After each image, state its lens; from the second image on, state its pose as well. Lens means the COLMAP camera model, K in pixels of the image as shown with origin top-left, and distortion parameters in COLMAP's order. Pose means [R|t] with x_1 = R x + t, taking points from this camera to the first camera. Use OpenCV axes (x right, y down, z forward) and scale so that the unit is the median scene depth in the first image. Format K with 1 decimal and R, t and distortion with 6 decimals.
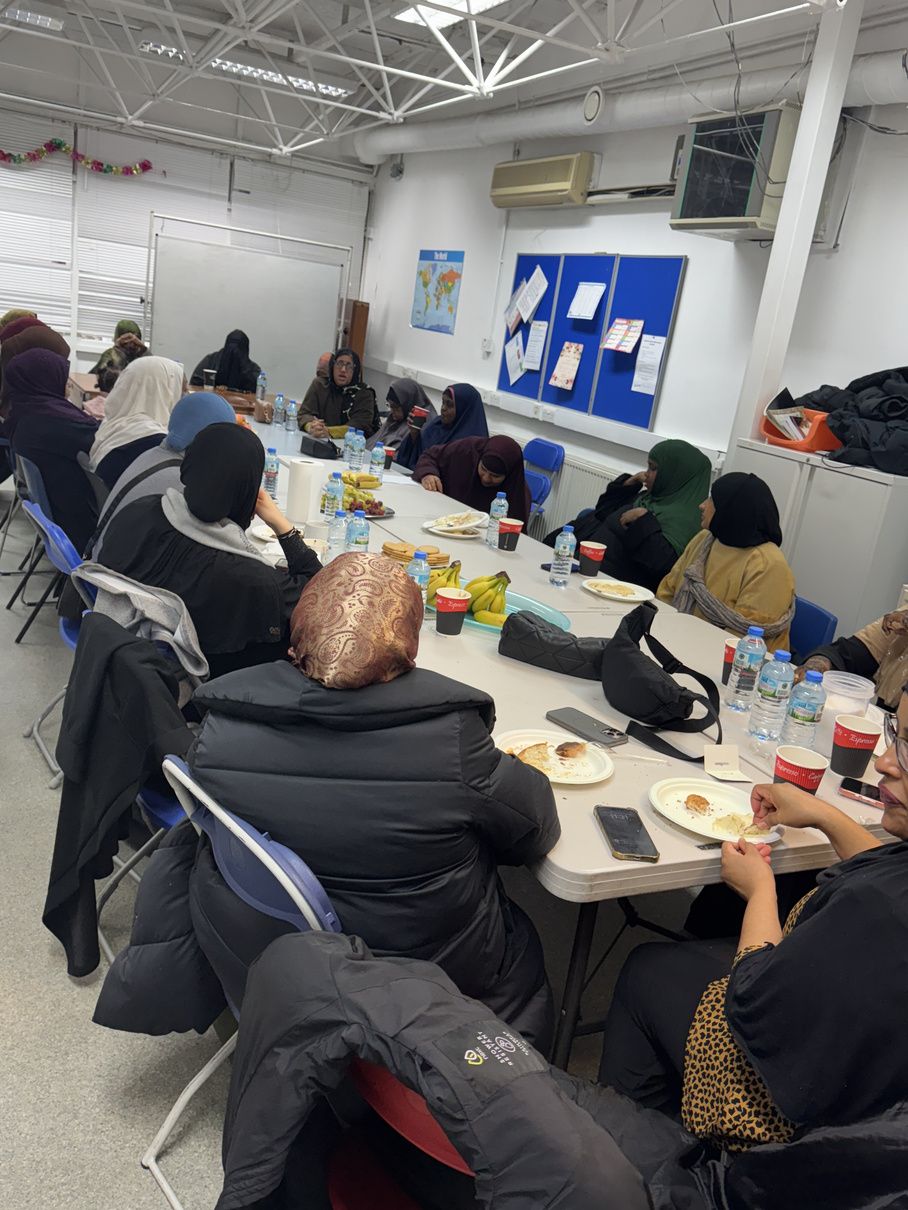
lens RADIAL K [[1028.1, 0, 451.9], [0, 1028.1, 605.6], [0, 0, 1]] dist [-0.008041, -0.013267]
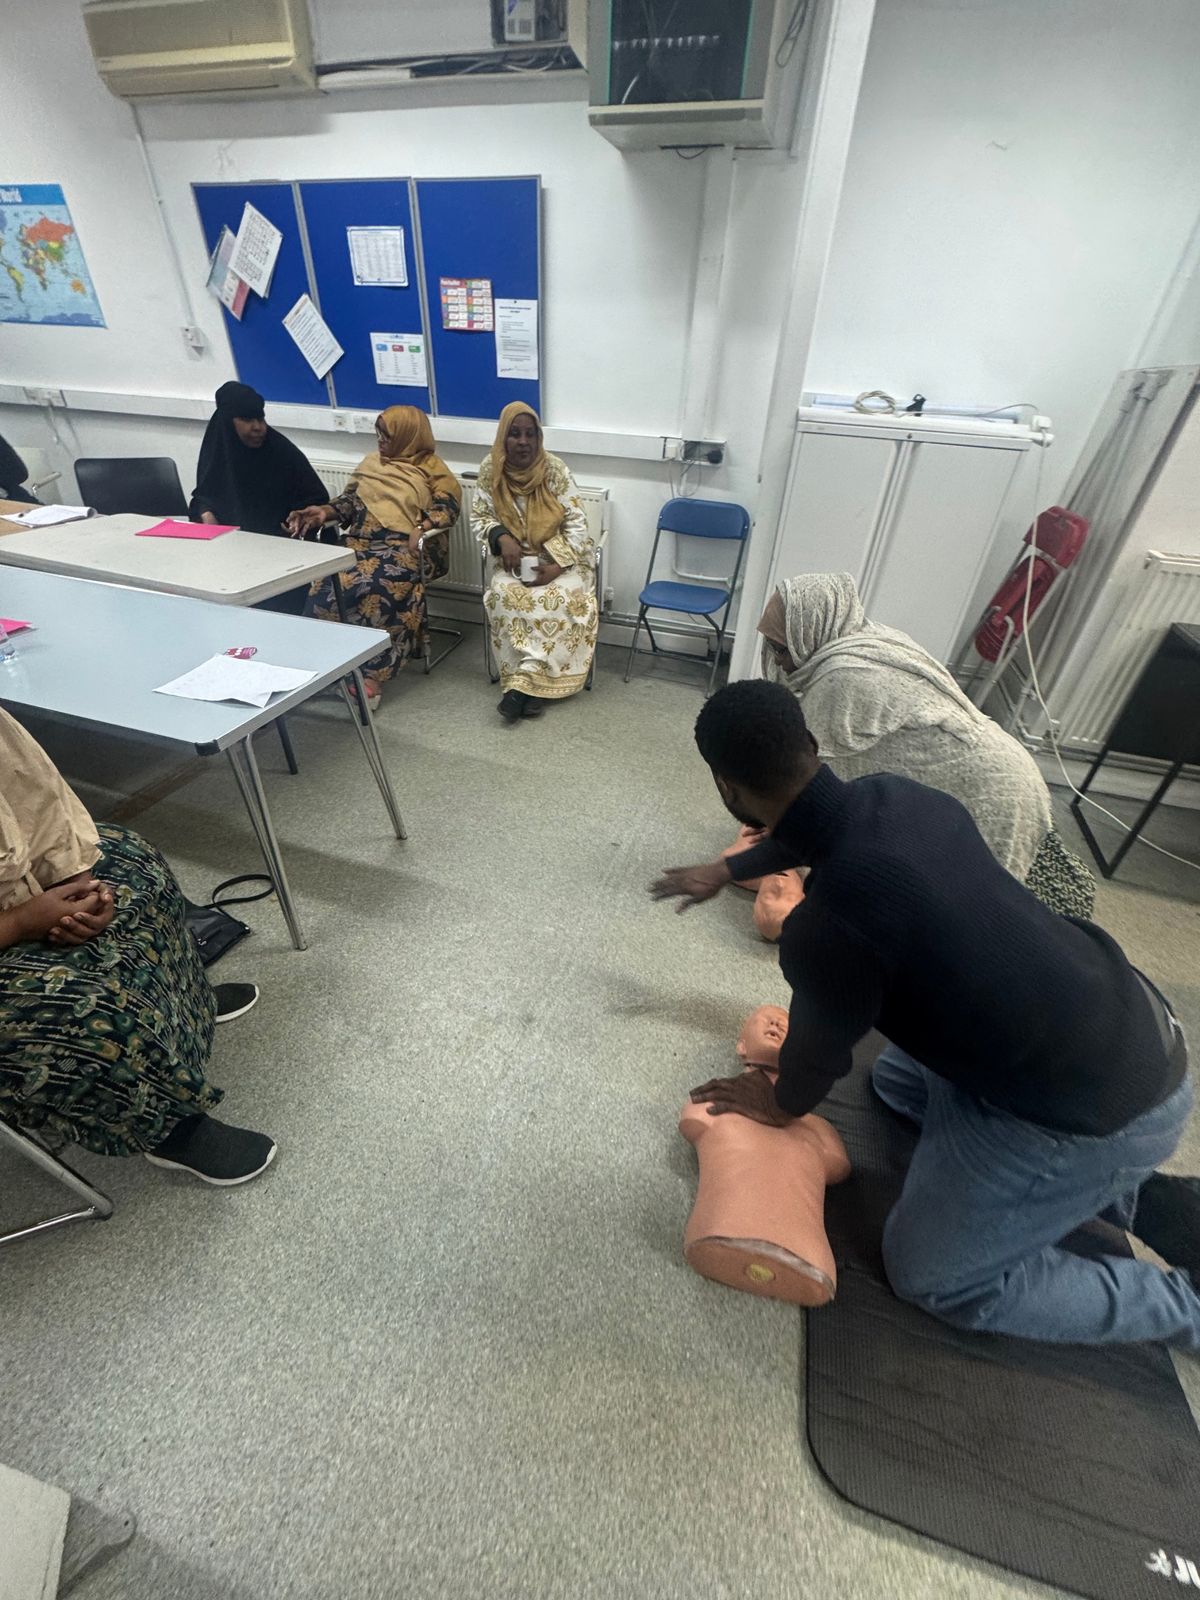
lens RADIAL K [[632.0, 0, 602.0], [0, 632.0, 791.8], [0, 0, 1]] dist [-0.003088, 0.000507]
pose [[0.687287, -0.507150, 0.520034, -0.215846], [0.249985, 0.837328, 0.486198, -0.142566], [-0.682014, -0.204157, 0.702265, 0.451271]]
